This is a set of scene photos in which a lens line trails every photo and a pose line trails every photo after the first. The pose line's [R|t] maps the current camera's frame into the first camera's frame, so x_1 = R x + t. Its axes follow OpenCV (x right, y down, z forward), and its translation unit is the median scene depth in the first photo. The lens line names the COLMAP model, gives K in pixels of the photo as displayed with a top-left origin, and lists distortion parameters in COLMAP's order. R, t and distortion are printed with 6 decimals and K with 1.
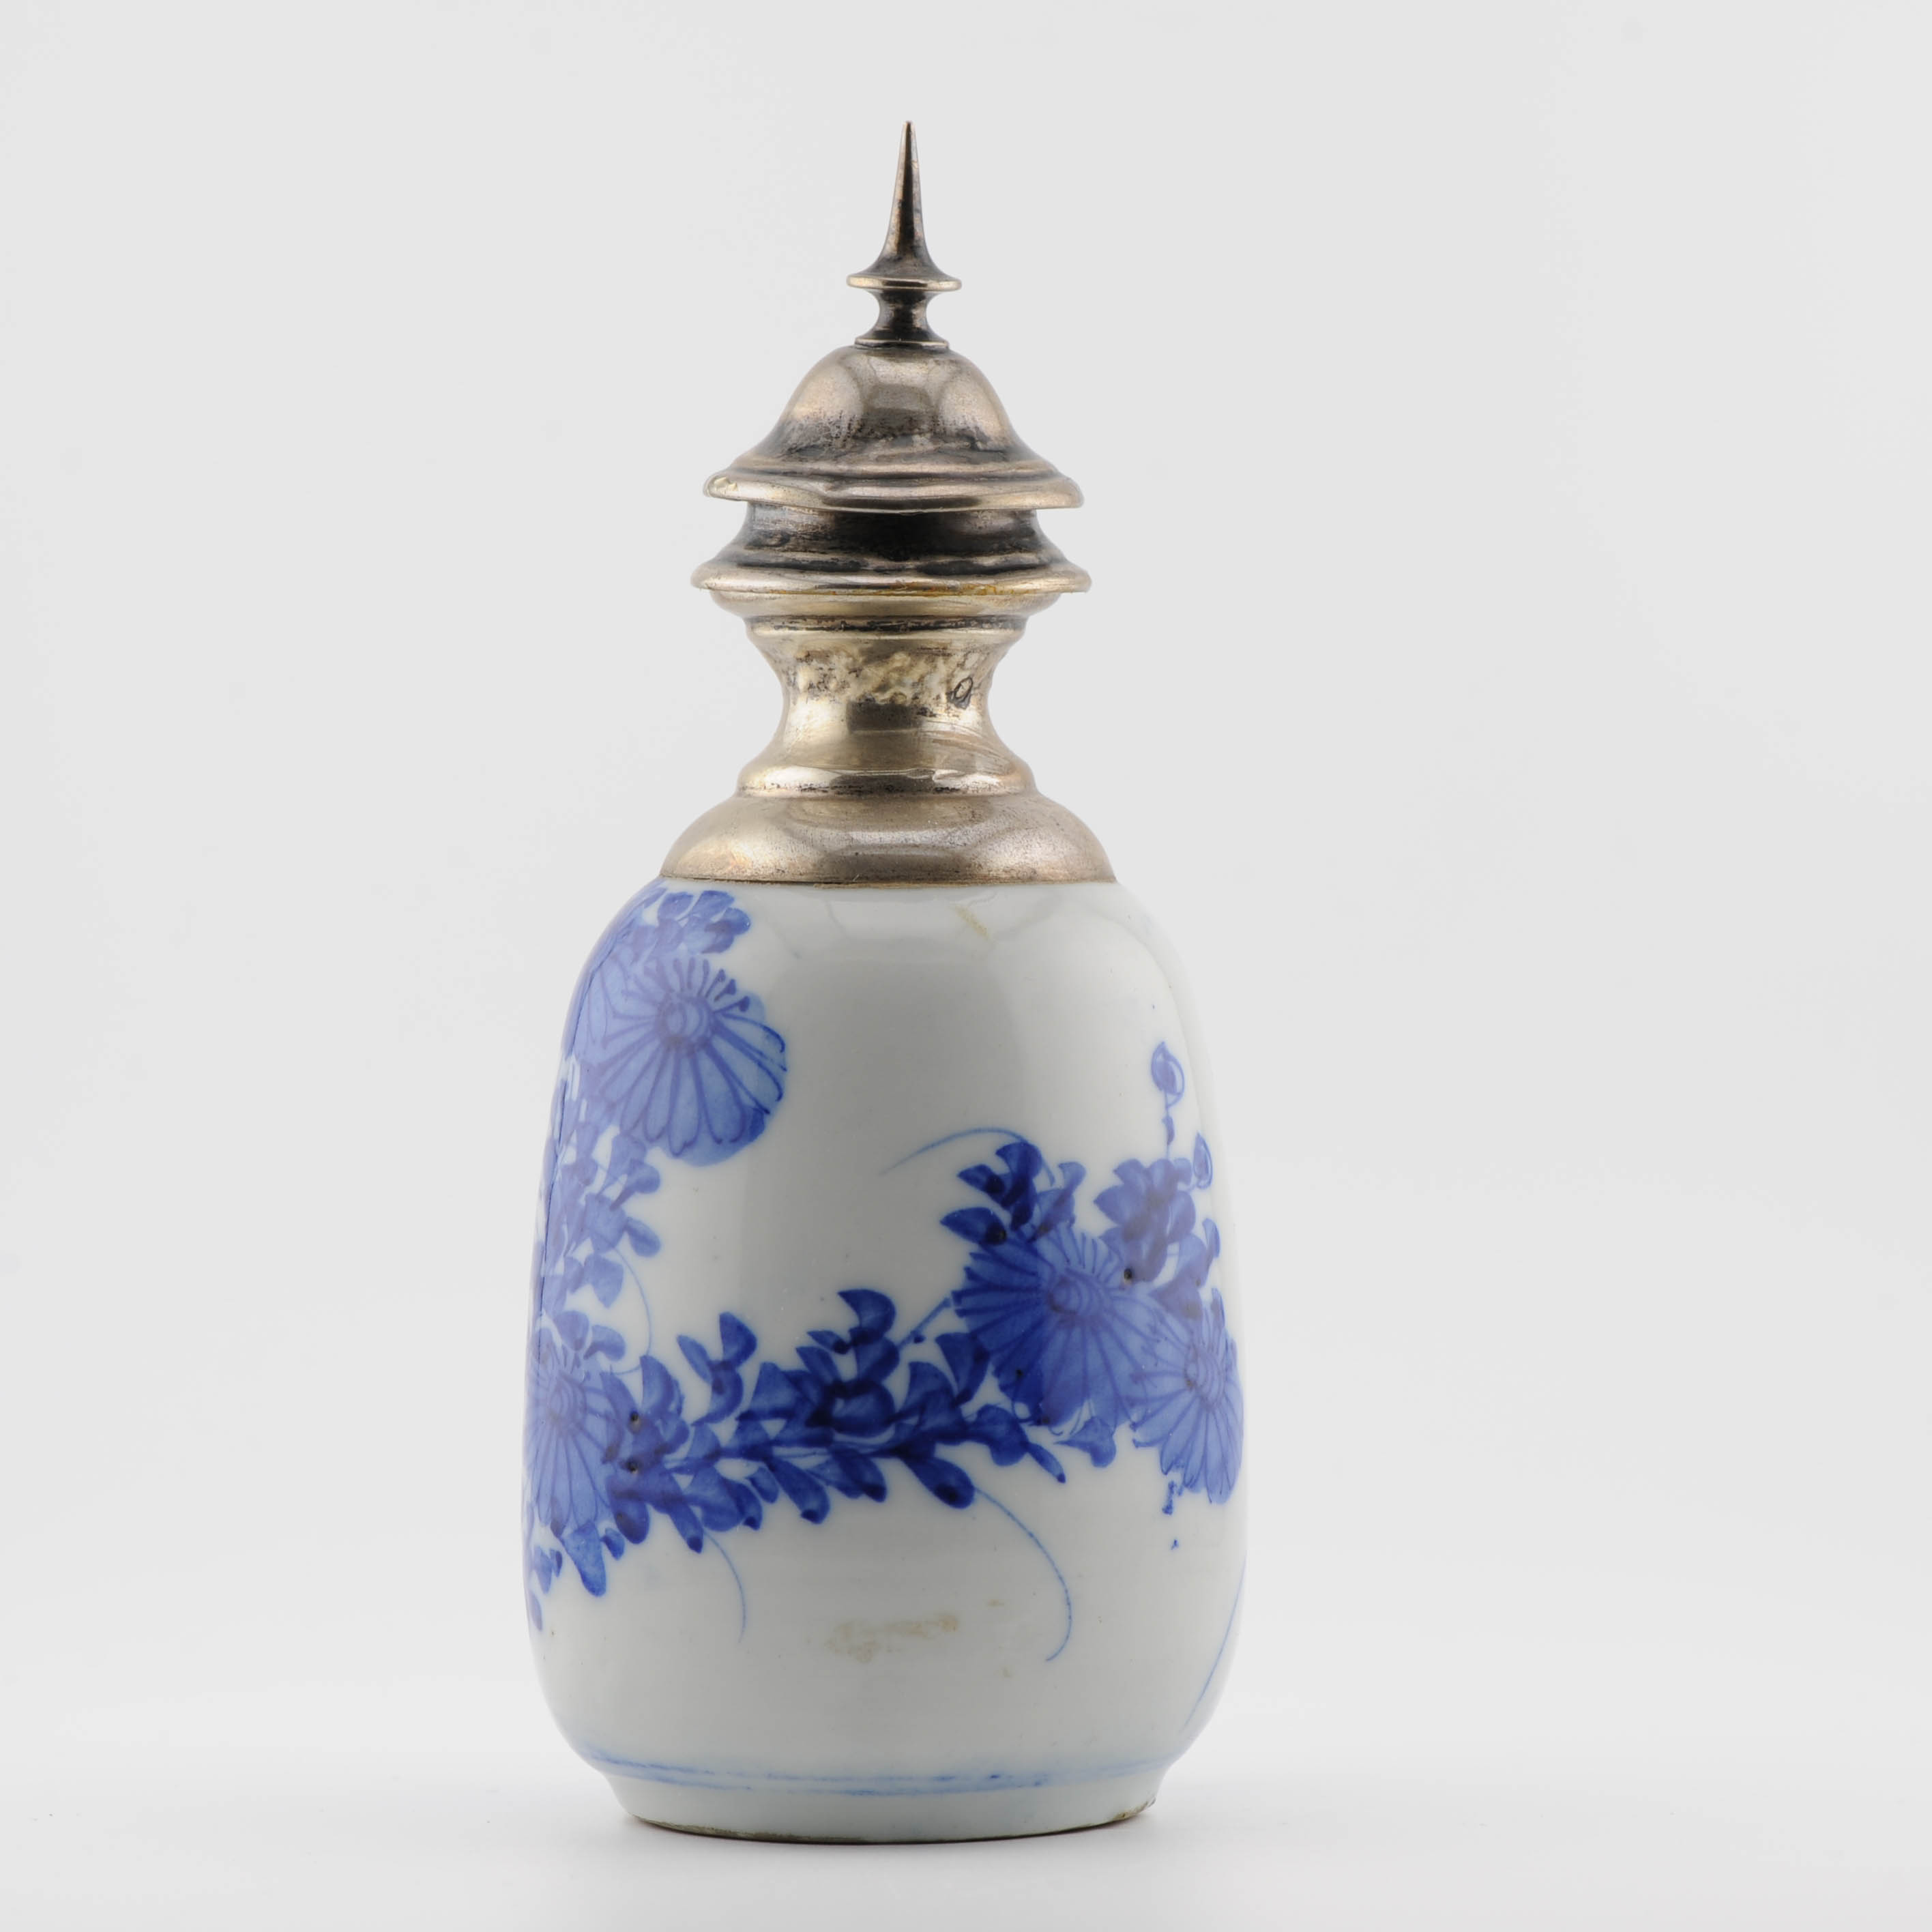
lens RADIAL K [[8701.8, 0, 966.0], [0, 8701.8, 966.0], [0, 0, 1]] dist [-0.048054, 6.110373]
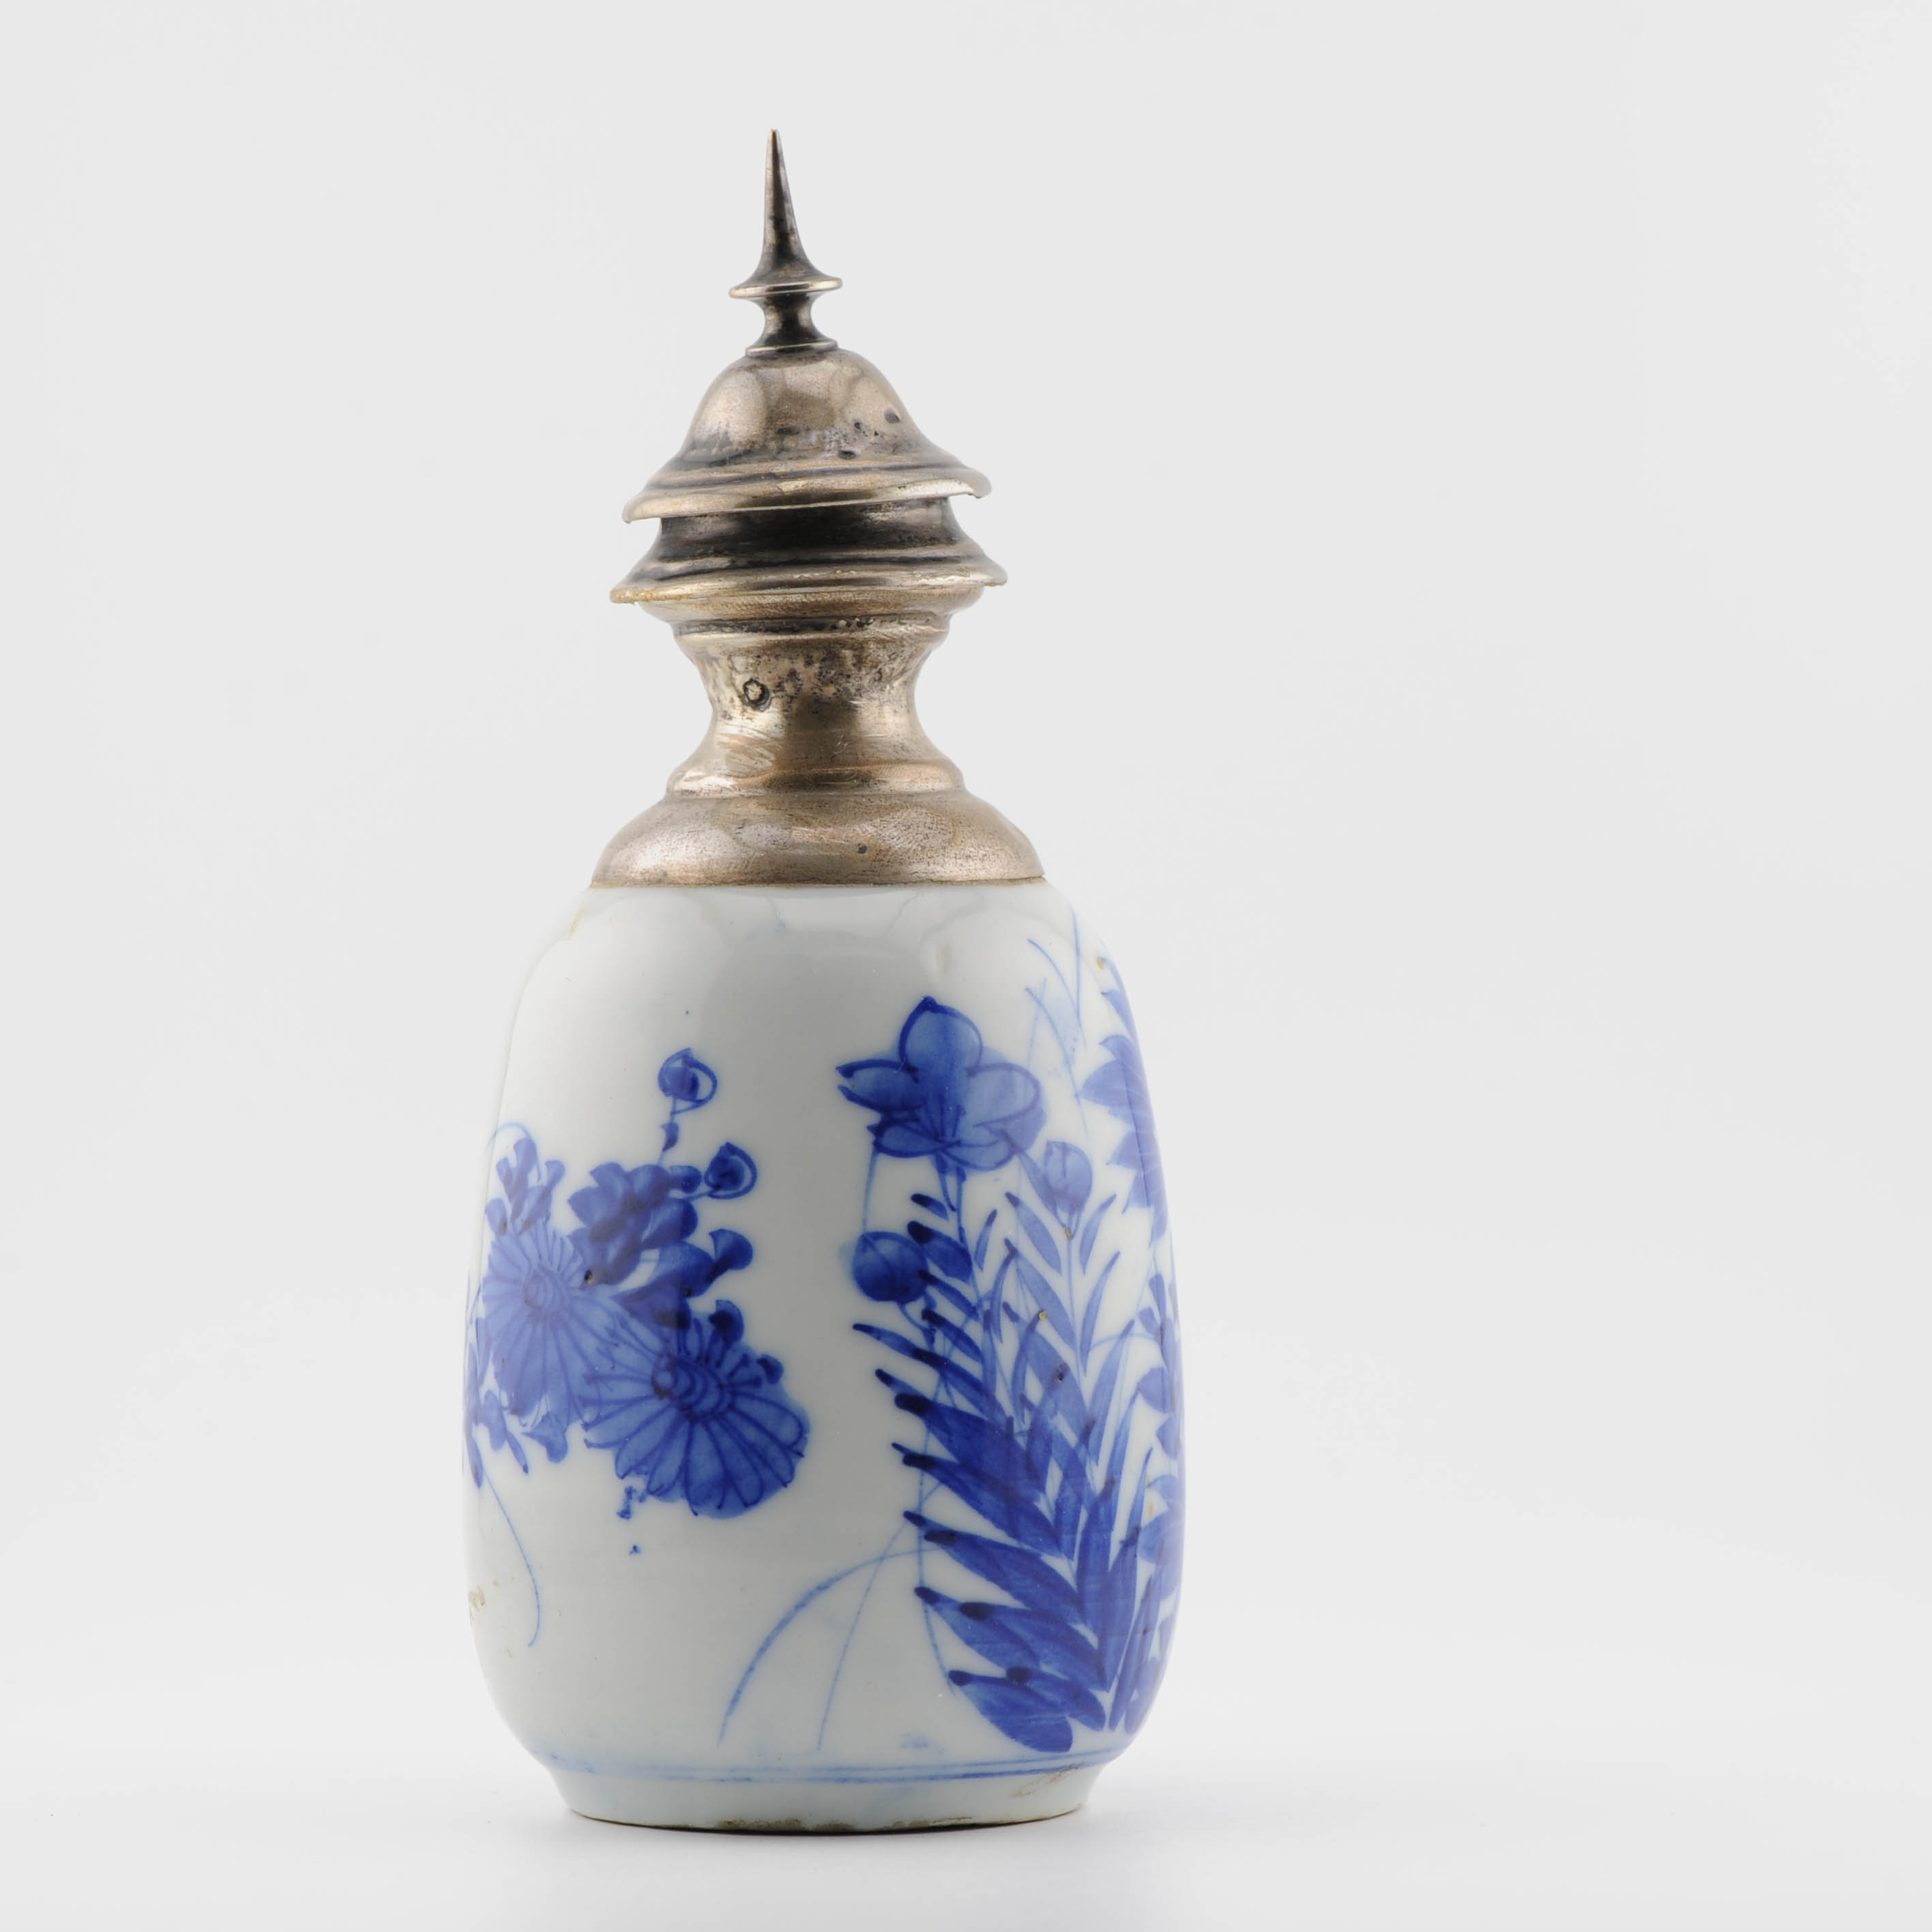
lens RADIAL K [[8701.8, 0, 966.0], [0, 8701.8, 966.0], [0, 0, 1]] dist [-0.048054, 6.110373]
pose [[0.155631, 0.027403, -0.987435, 1.016026], [-0.011944, 0.999594, 0.025858, -0.026883], [0.987743, 0.007769, 0.155895, 0.882555]]
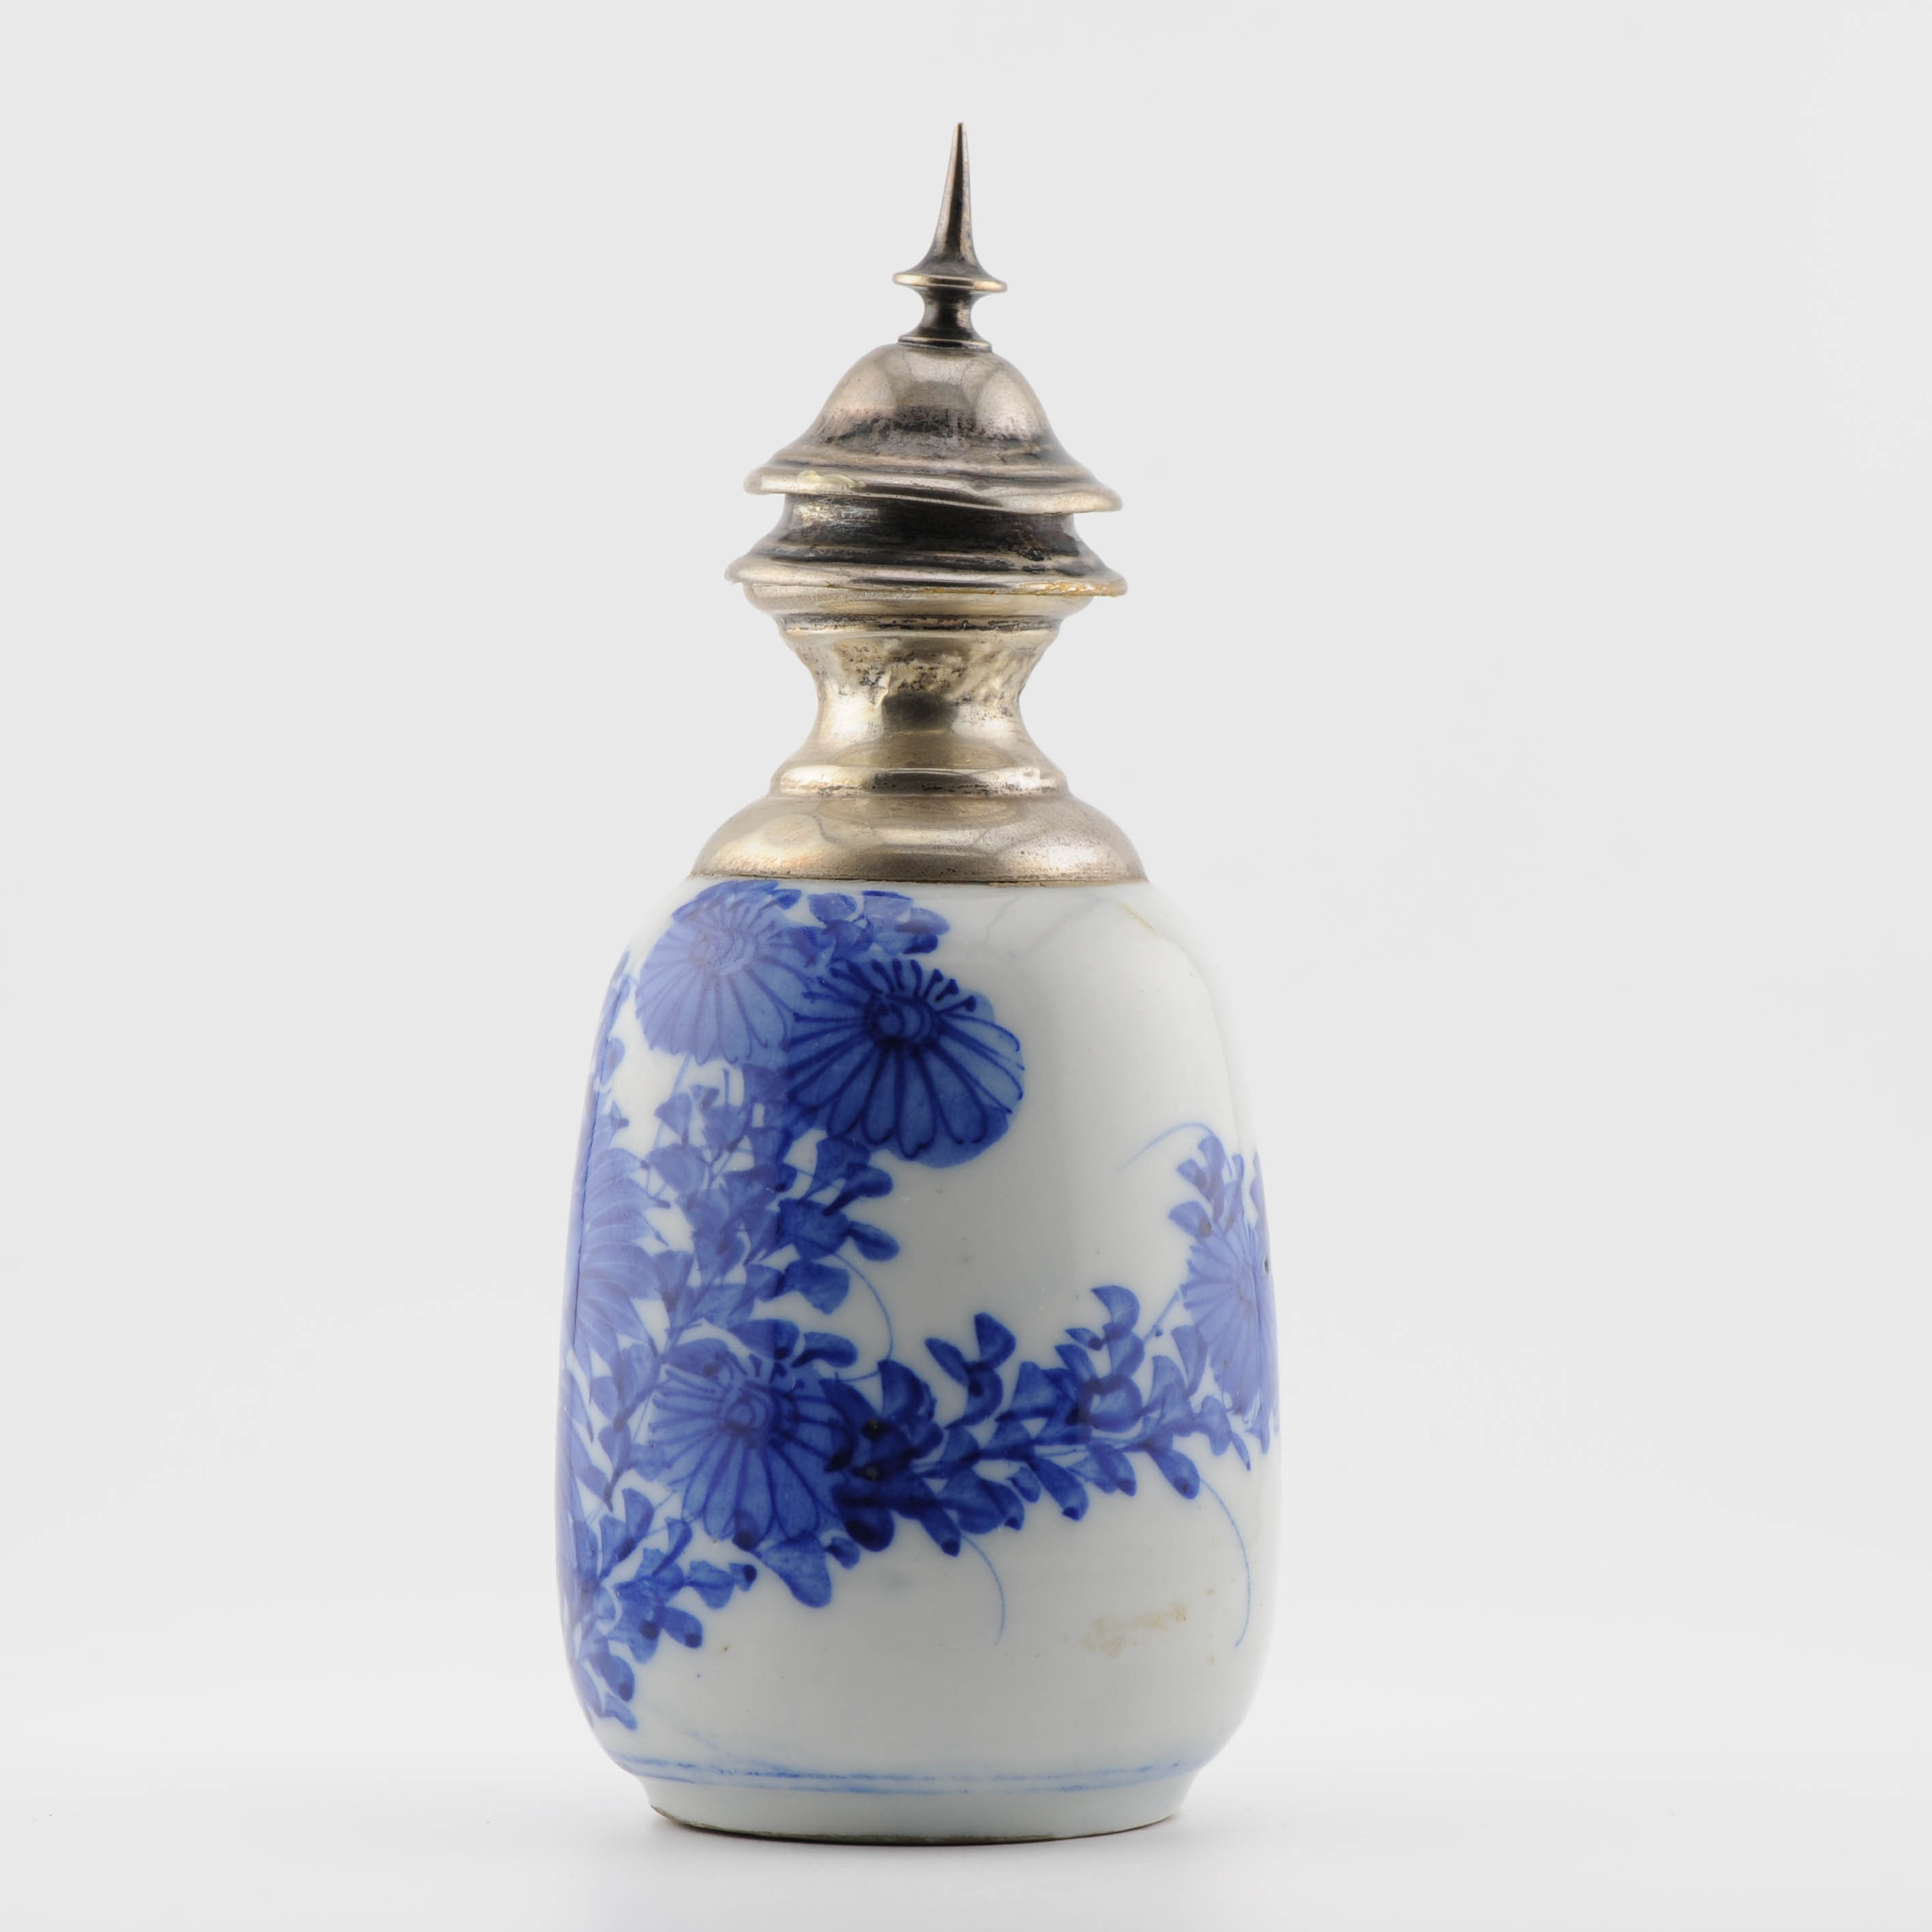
lens RADIAL K [[8701.8, 0, 966.0], [0, 8701.8, 966.0], [0, 0, 1]] dist [-0.048054, 6.110373]
pose [[0.818577, -0.010393, 0.574302, -0.593689], [0.012026, 0.999927, 0.000954, -0.000893], [-0.574270, 0.006126, 0.818643, 0.184059]]
